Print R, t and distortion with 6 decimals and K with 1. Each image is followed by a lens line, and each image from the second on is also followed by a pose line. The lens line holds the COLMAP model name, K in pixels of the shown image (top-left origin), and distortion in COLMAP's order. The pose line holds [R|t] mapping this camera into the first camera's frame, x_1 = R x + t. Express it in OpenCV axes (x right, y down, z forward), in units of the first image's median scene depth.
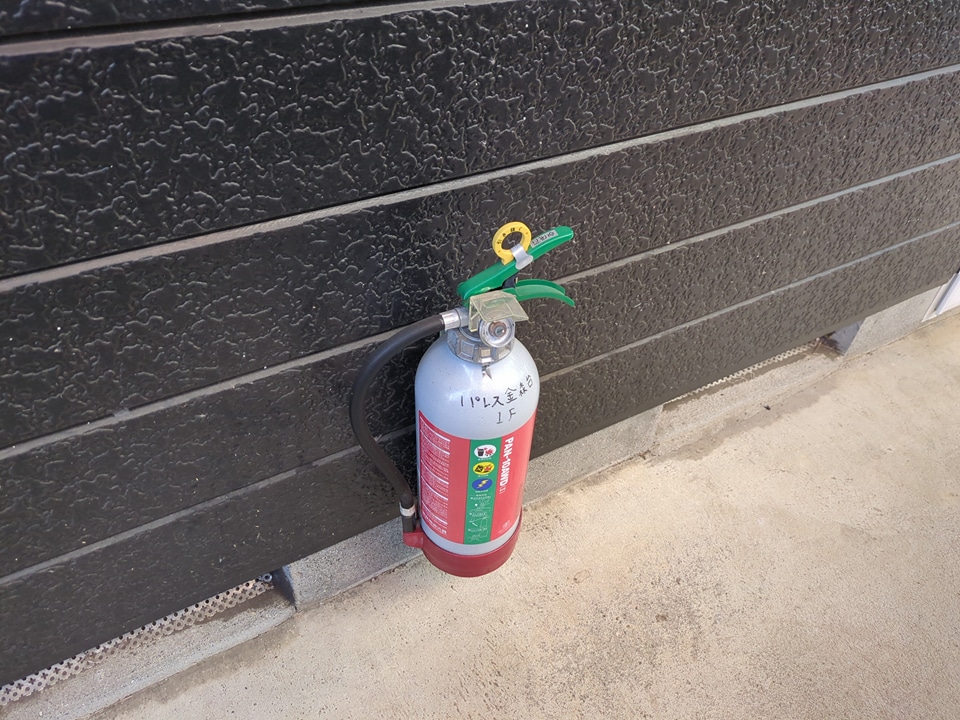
lens RADIAL K [[713.0, 0, 480.0], [0, 713.0, 360.0], [0, 0, 1]] dist [0.028860, -0.005369]
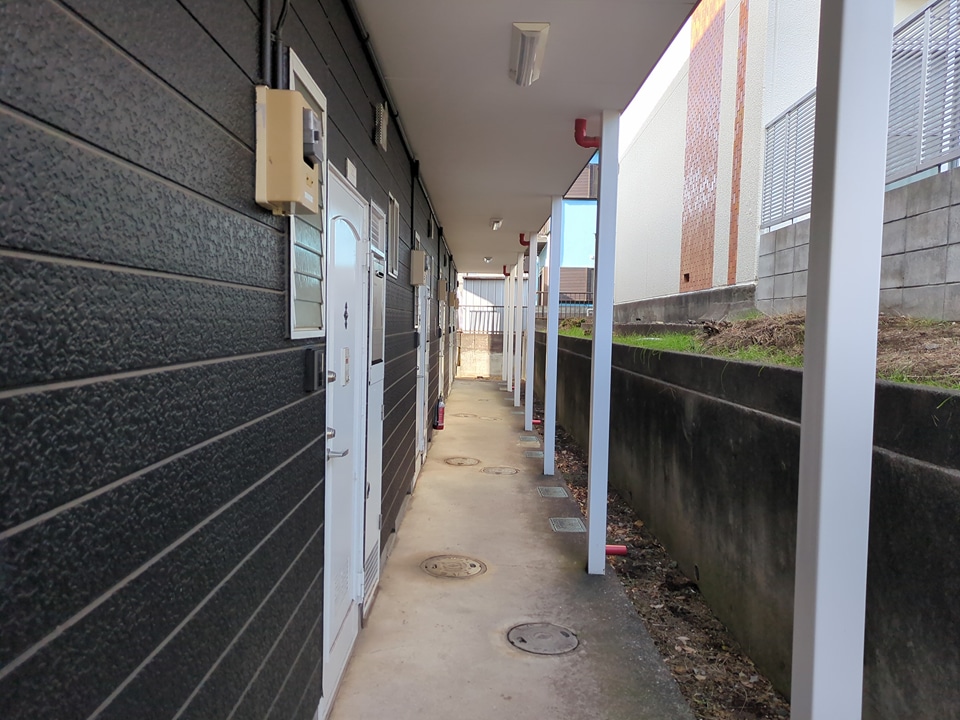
lens RADIAL K [[713.0, 0, 480.0], [0, 713.0, 360.0], [0, 0, 1]] dist [0.028860, -0.005369]
pose [[0.497098, -0.028927, 0.867212, -1.197630], [0.487340, 0.836223, -0.251457, 0.373104], [-0.717909, 0.547625, 0.429782, -0.451133]]
